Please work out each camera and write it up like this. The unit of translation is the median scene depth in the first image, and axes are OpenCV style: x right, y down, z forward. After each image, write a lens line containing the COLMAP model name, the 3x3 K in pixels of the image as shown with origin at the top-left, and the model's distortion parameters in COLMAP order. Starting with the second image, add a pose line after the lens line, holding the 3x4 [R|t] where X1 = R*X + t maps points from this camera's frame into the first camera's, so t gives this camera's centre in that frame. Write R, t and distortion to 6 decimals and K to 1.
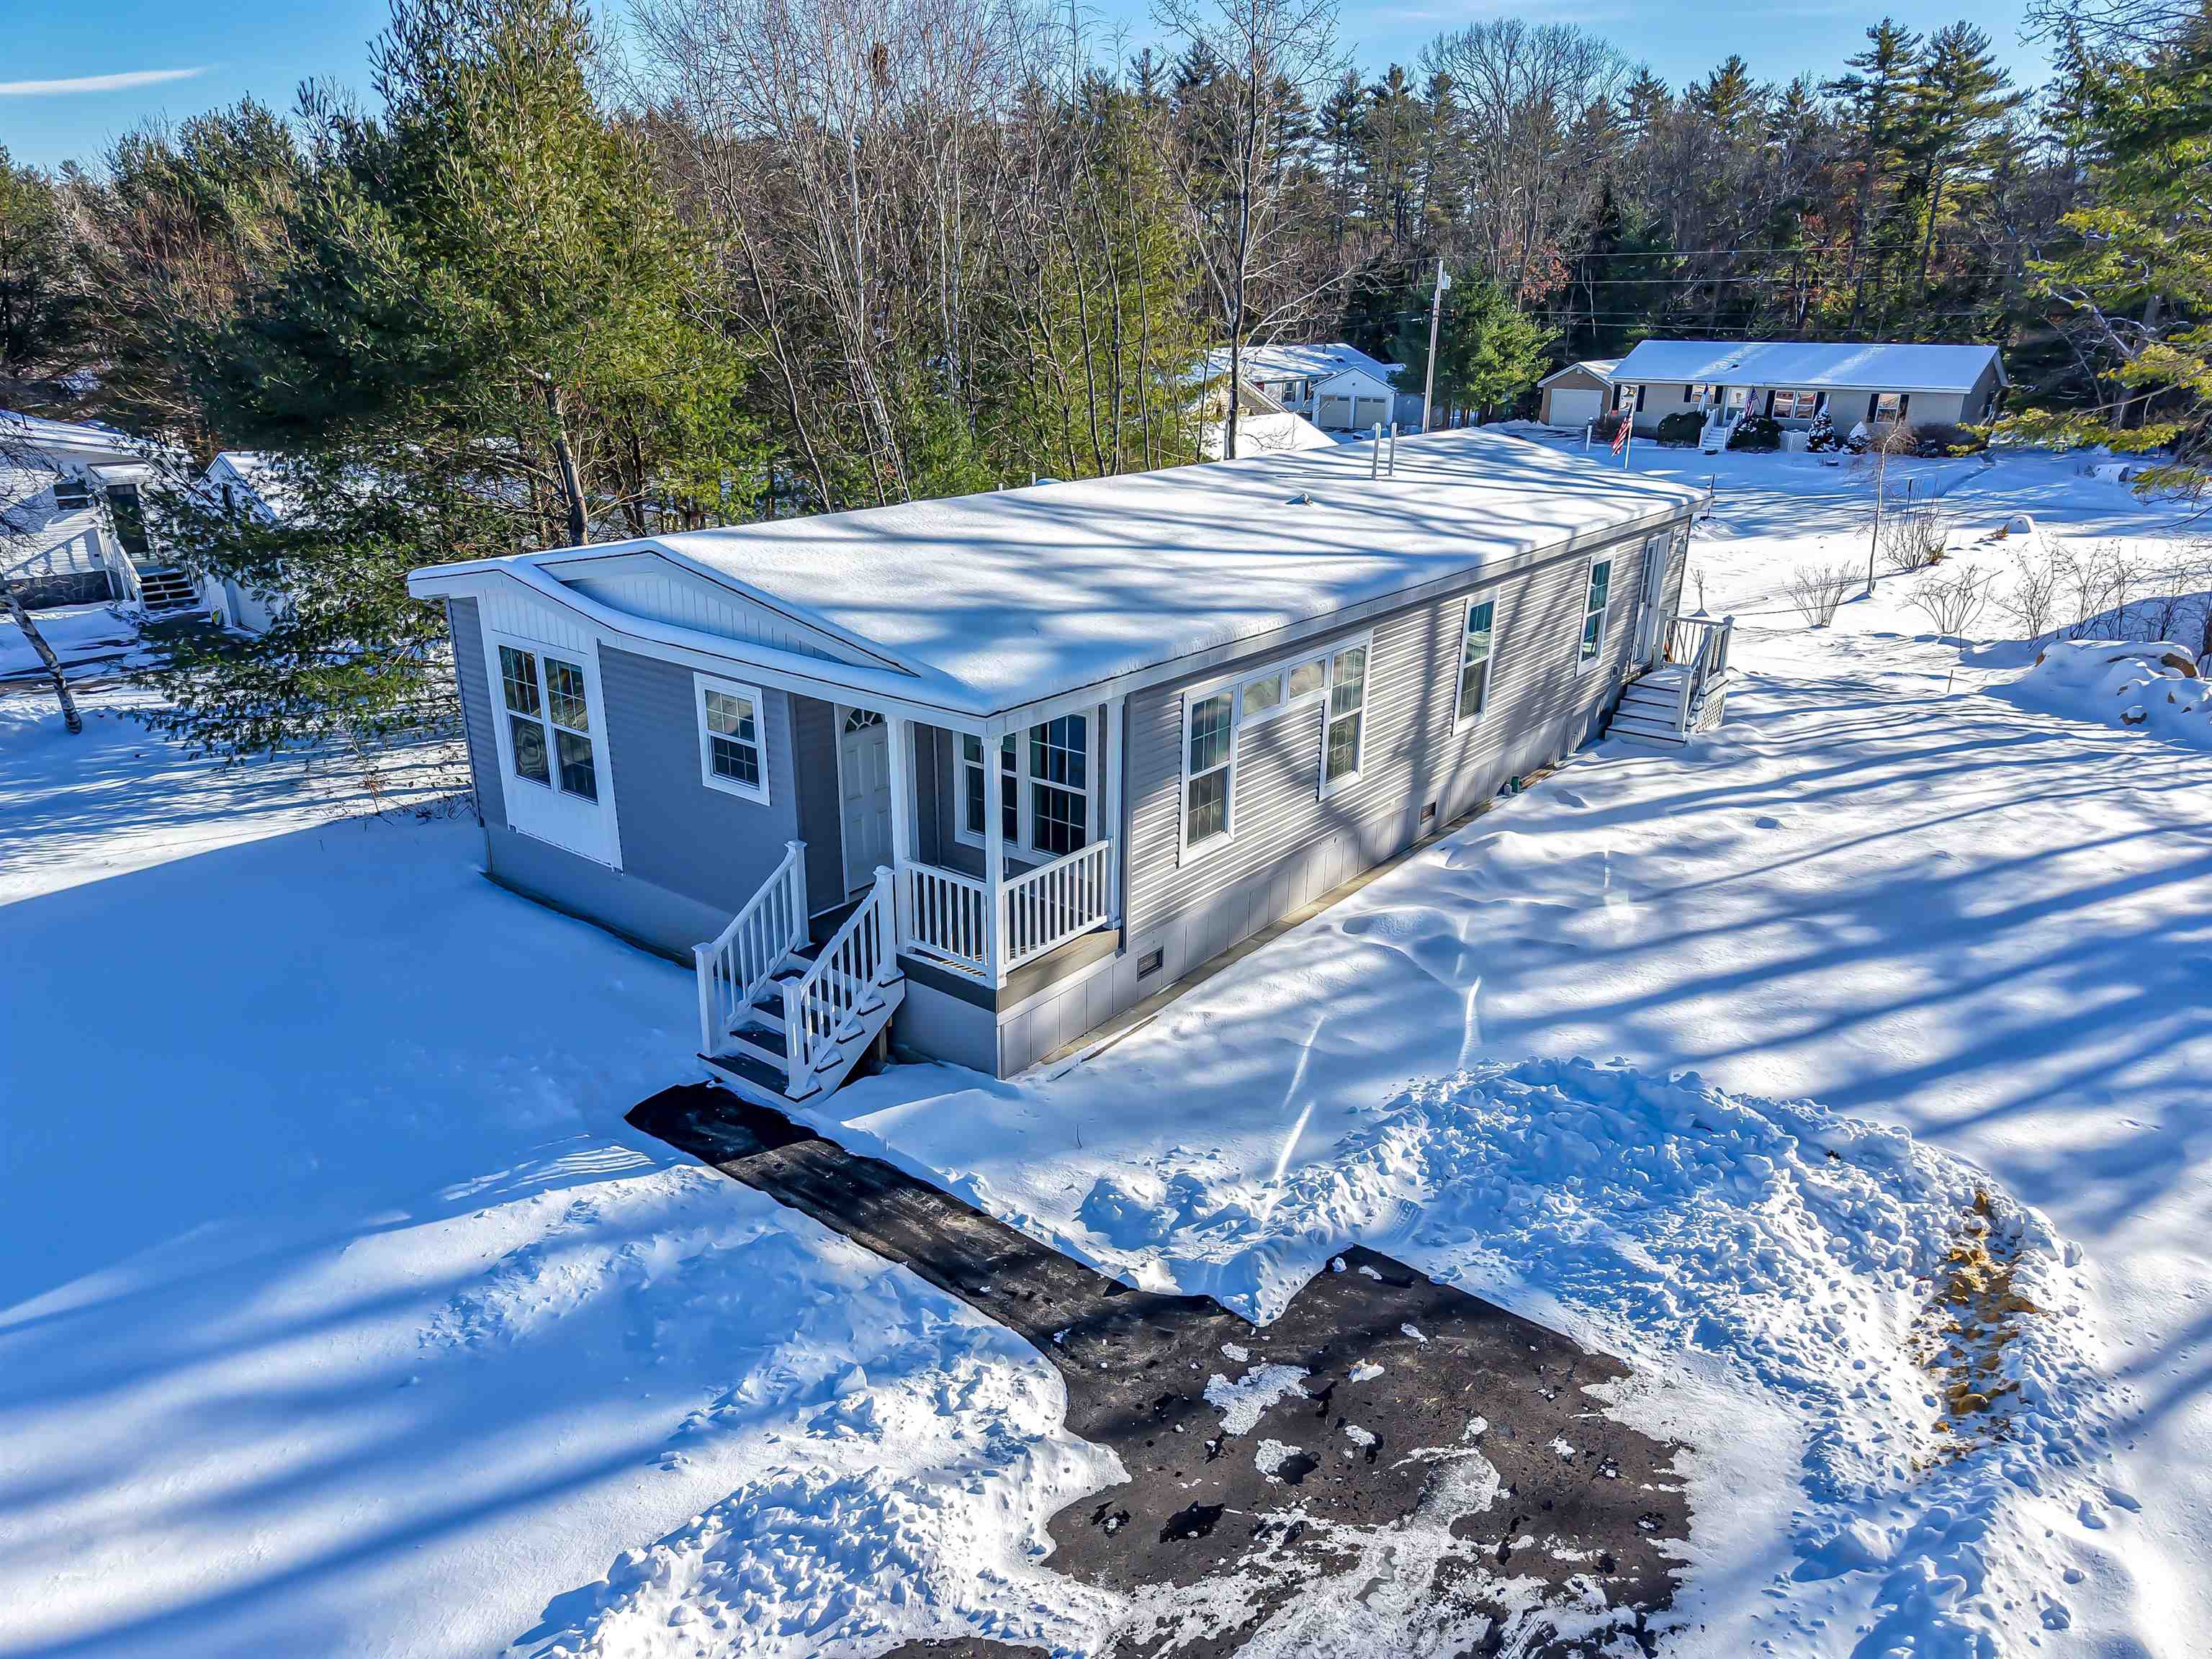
lens RADIAL K [[1476.0, 0, 1088.8], [0, 1476.0, 834.5], [0, 0, 1]] dist [0.032873, -0.014160]
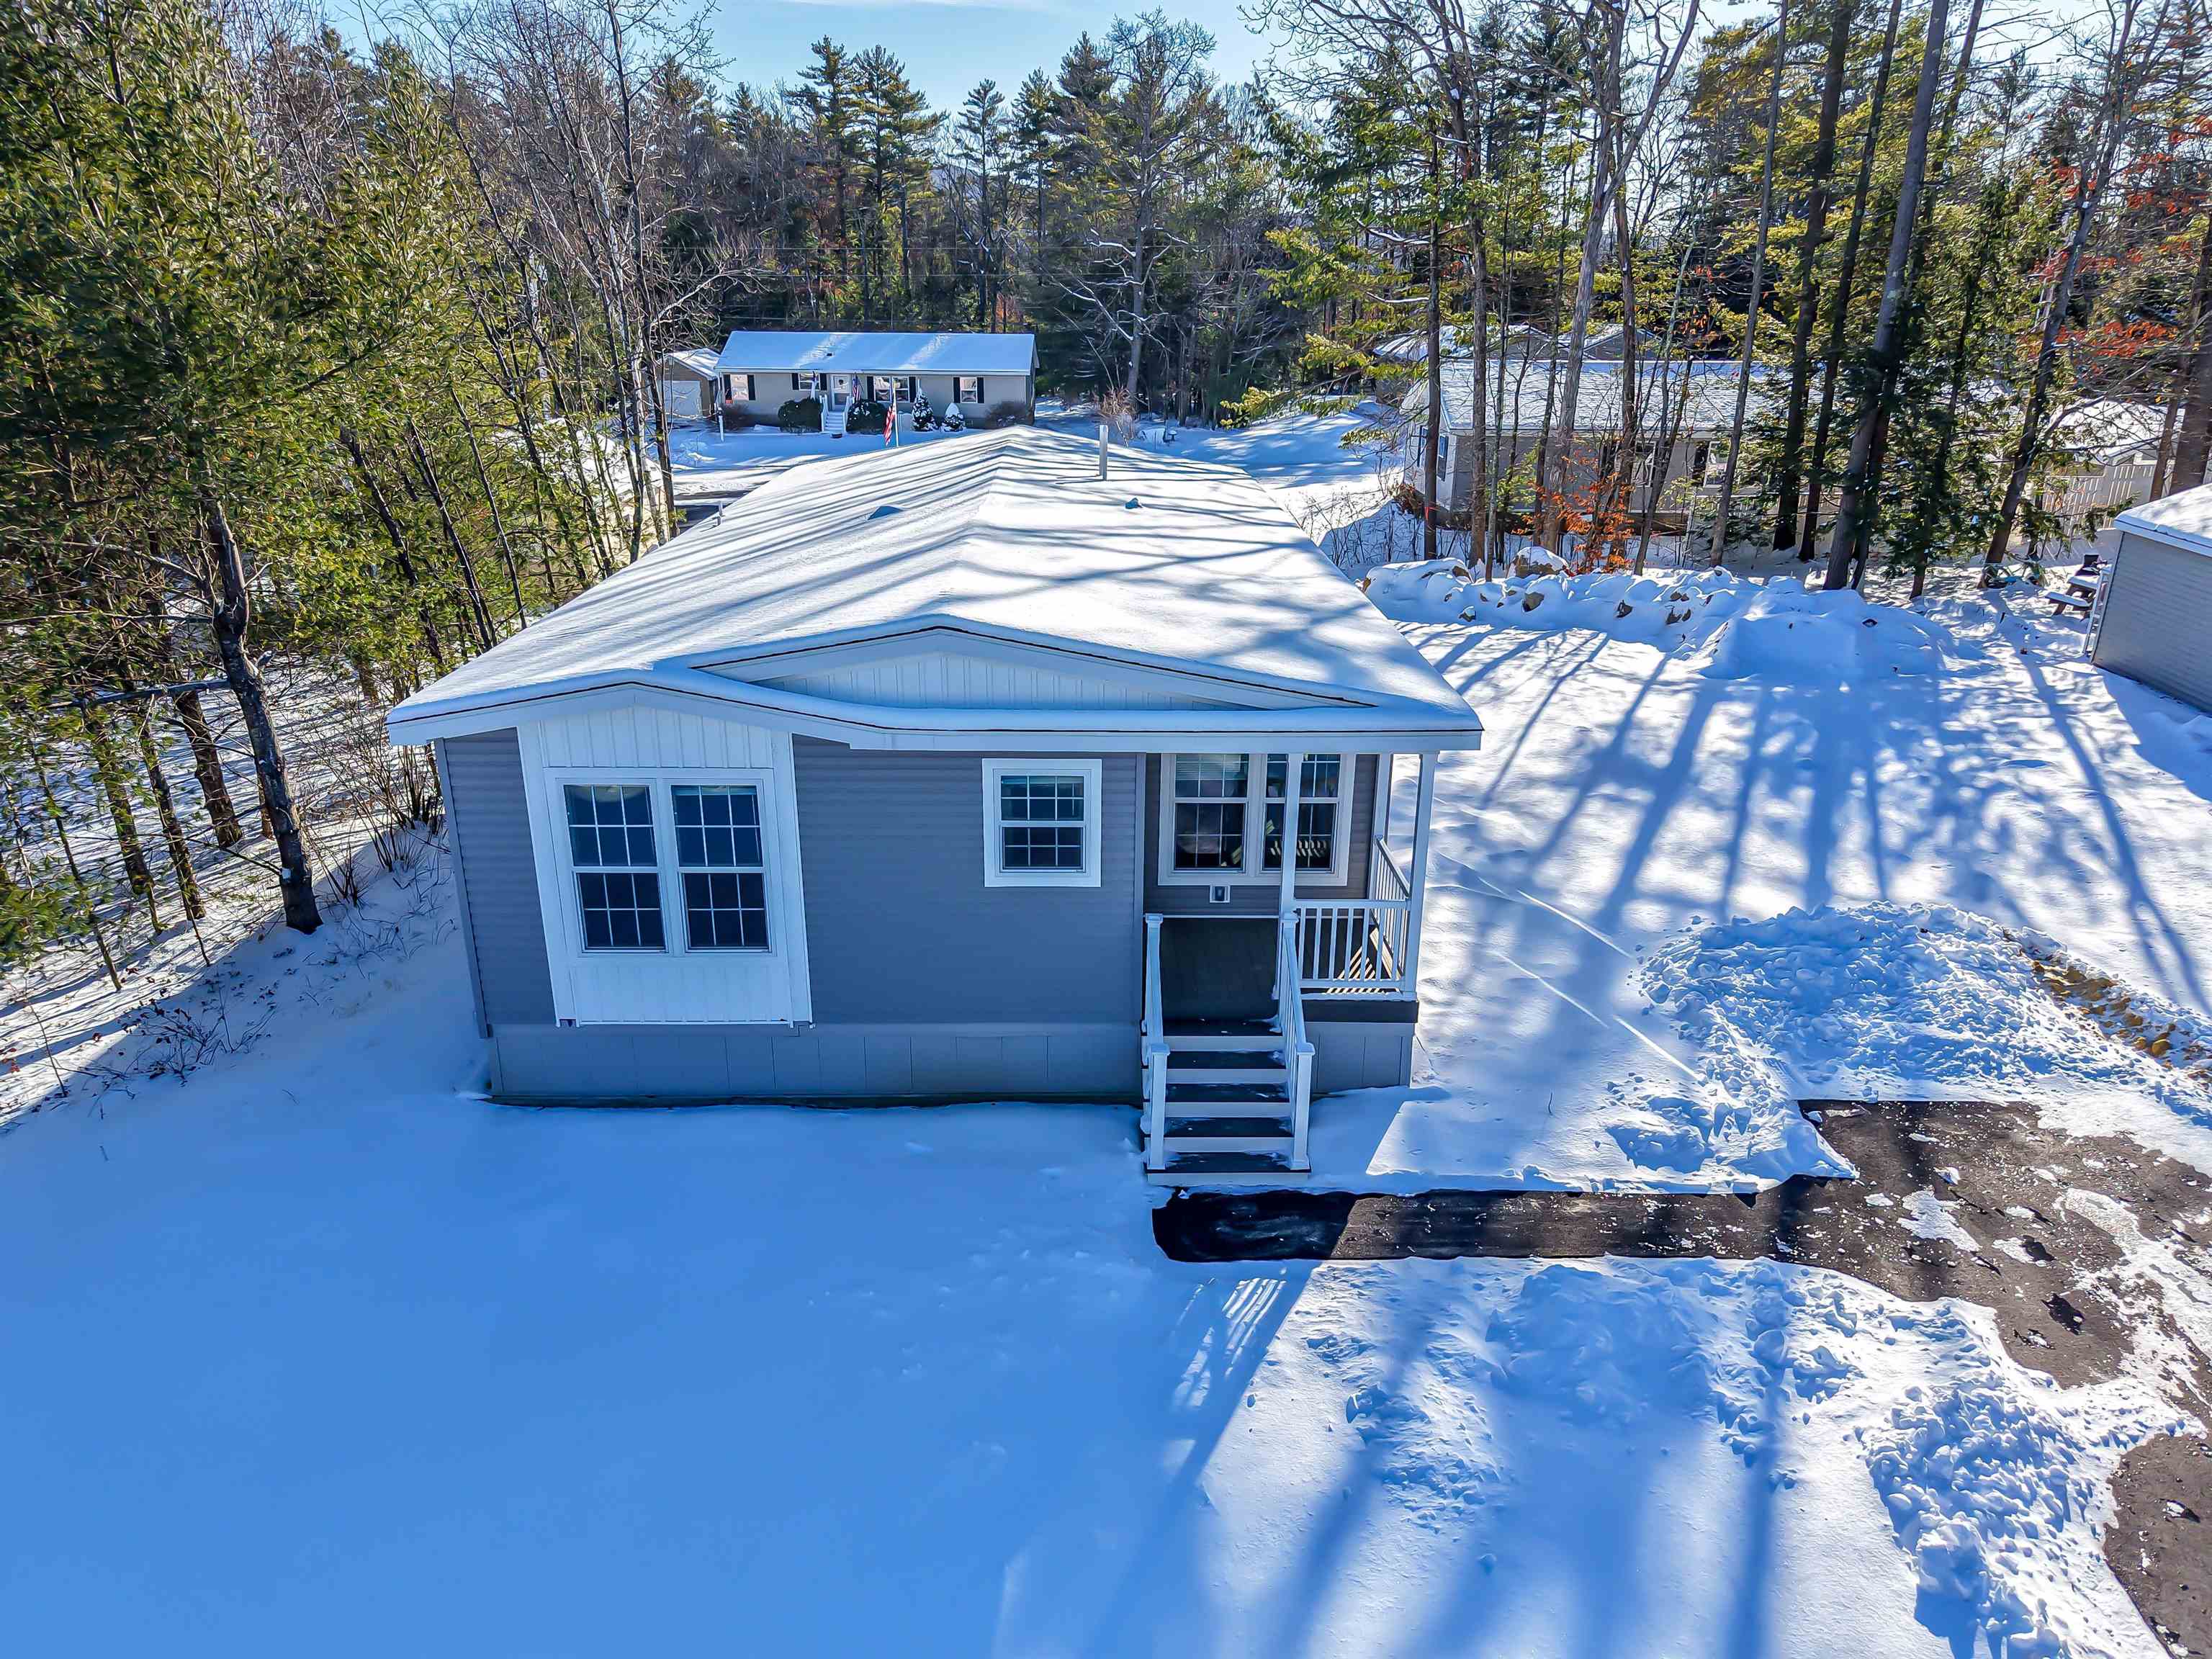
lens RADIAL K [[1476.0, 0, 1097.9], [0, 1476.0, 837.4], [0, 0, 1]] dist [0.032873, -0.014160]
pose [[0.773839, -0.219292, 0.594209, -0.750650], [0.213099, 0.973601, 0.081787, -0.123467], [-0.596458, 0.063335, 0.800141, 0.281832]]
